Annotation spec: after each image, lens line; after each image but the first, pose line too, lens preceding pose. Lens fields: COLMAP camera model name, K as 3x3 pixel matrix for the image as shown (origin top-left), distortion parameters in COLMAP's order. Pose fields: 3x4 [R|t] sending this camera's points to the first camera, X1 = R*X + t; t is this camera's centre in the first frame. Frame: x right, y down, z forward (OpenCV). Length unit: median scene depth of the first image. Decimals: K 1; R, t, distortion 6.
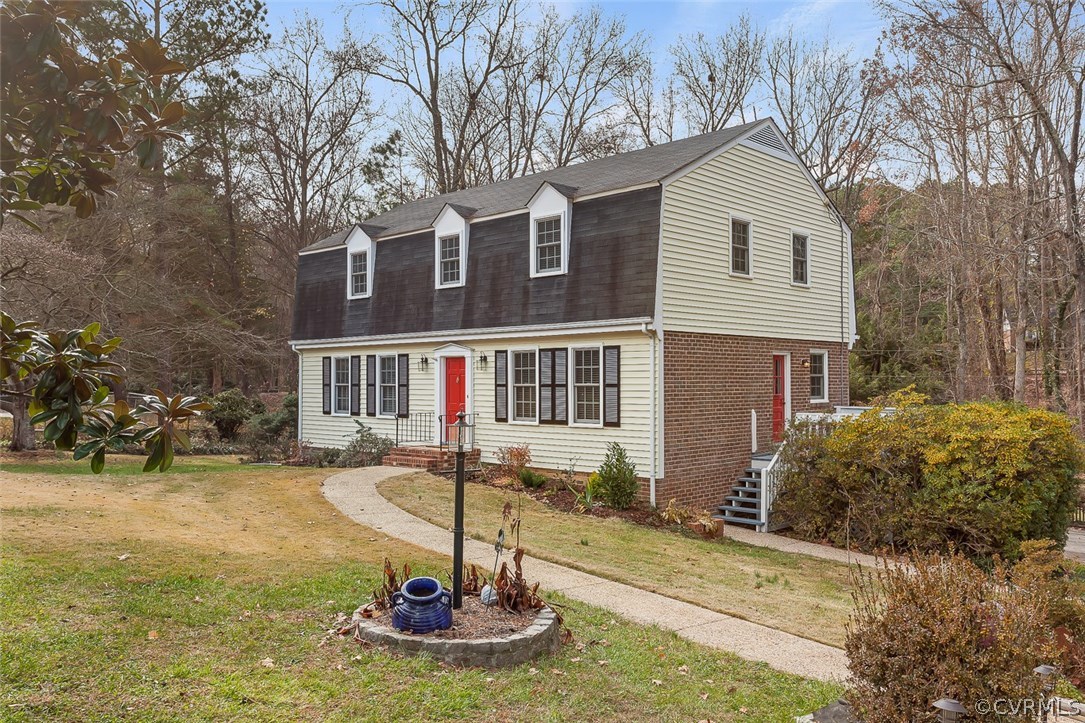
lens RADIAL K [[897.3, 0, 545.0], [0, 897.3, 357.6], [0, 0, 1]] dist [-0.020076, -0.000689]
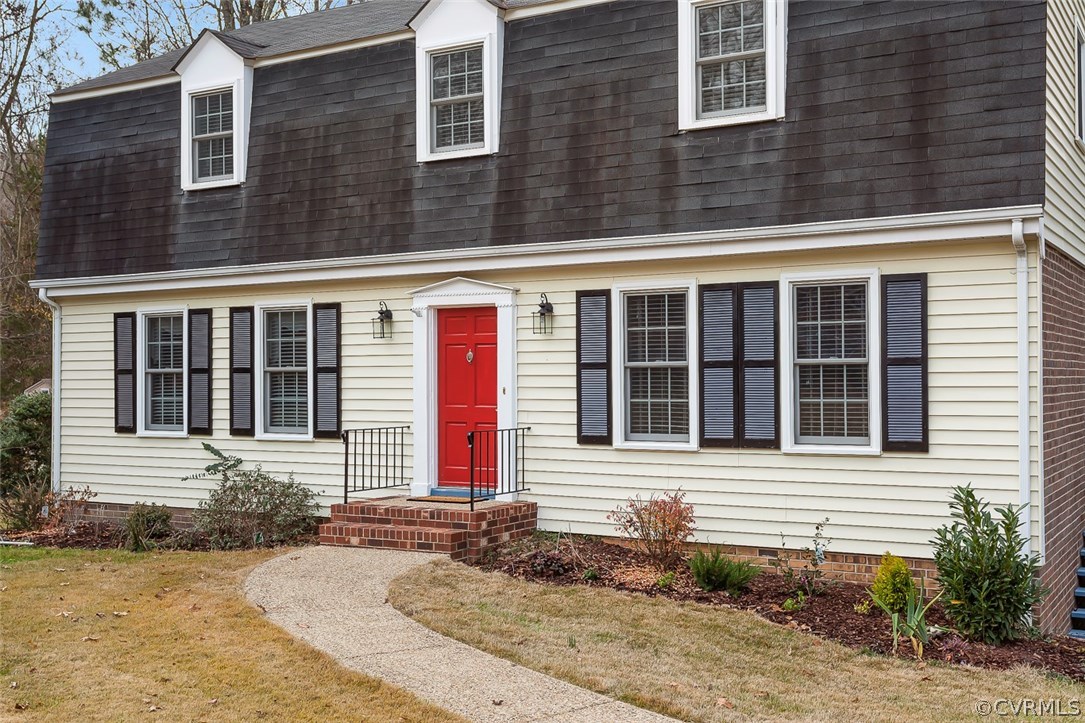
lens RADIAL K [[1183.6, 0, 542.3], [0, 1183.6, 363.8], [0, 0, 1]] dist [0.005462, 0.000000]
pose [[0.970190, 0.000187, 0.242344, -0.217855], [-0.002716, 0.999945, 0.010101, 0.023331], [-0.242329, -0.010458, 0.970138, 0.401362]]
